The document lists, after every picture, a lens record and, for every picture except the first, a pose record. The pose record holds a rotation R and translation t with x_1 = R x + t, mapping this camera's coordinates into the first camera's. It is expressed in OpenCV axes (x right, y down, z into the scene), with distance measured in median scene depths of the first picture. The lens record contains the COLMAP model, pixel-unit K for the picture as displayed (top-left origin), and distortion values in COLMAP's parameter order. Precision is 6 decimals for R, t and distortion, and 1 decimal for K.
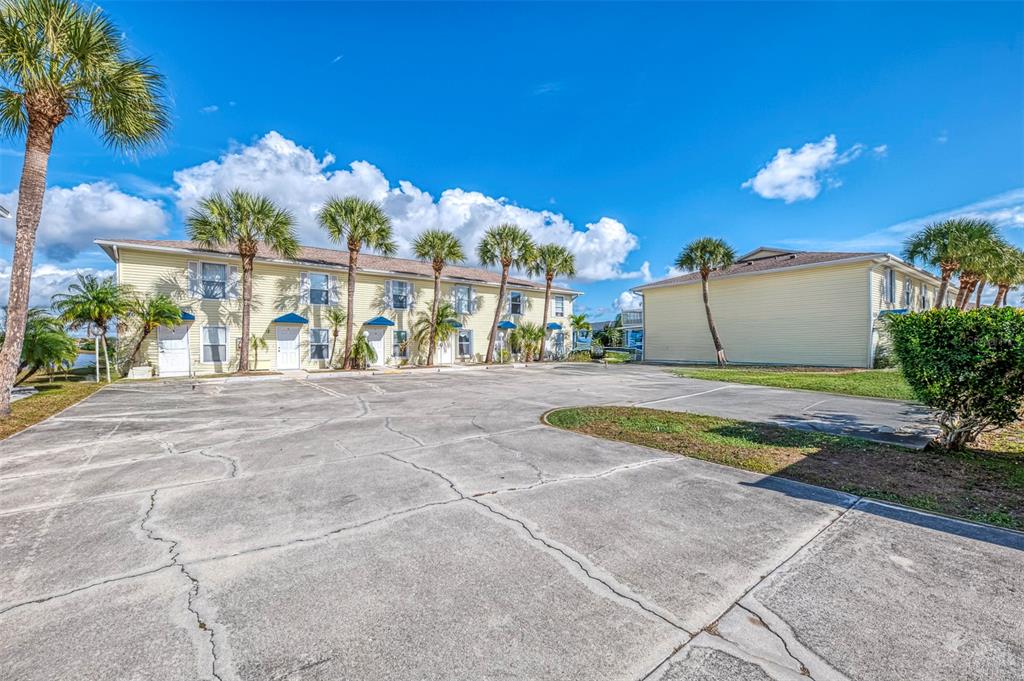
lens RADIAL K [[411.0, 0, 513.6], [0, 411.0, 339.0], [0, 0, 1]] dist [0.000908, 0.000054]
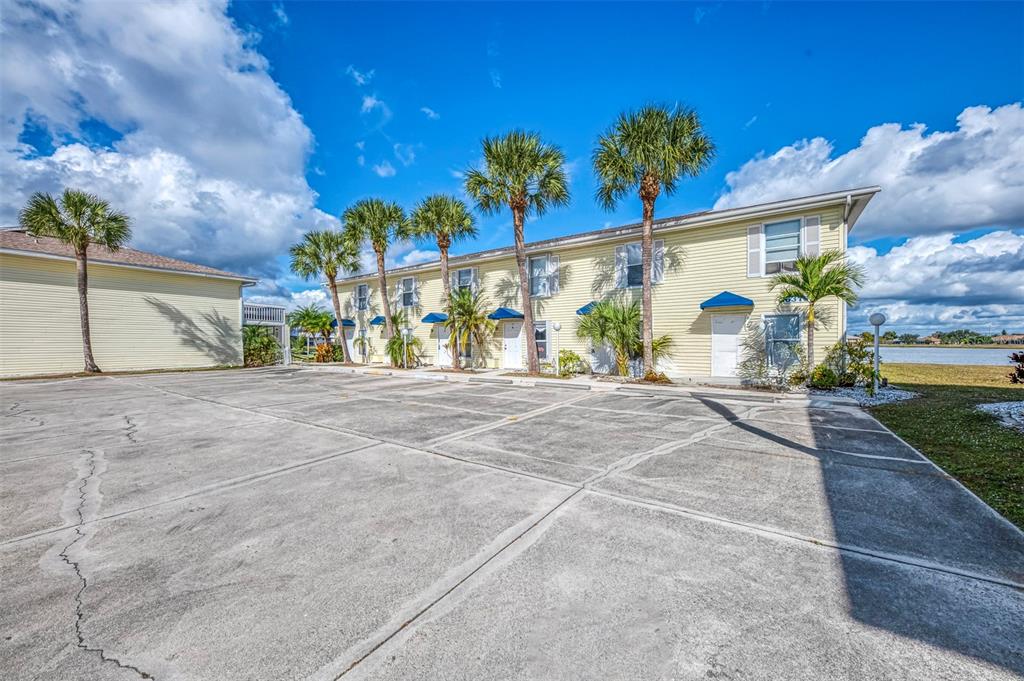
lens RADIAL K [[370.1, 0, 511.8], [0, 370.1, 338.7], [0, 0, 1]] dist [-0.000123, -0.000002]
pose [[0.333603, -0.023385, -0.942423, 0.433220], [0.002014, 0.999708, -0.024093, 0.020041], [0.942711, 0.006140, 0.333553, 0.758886]]
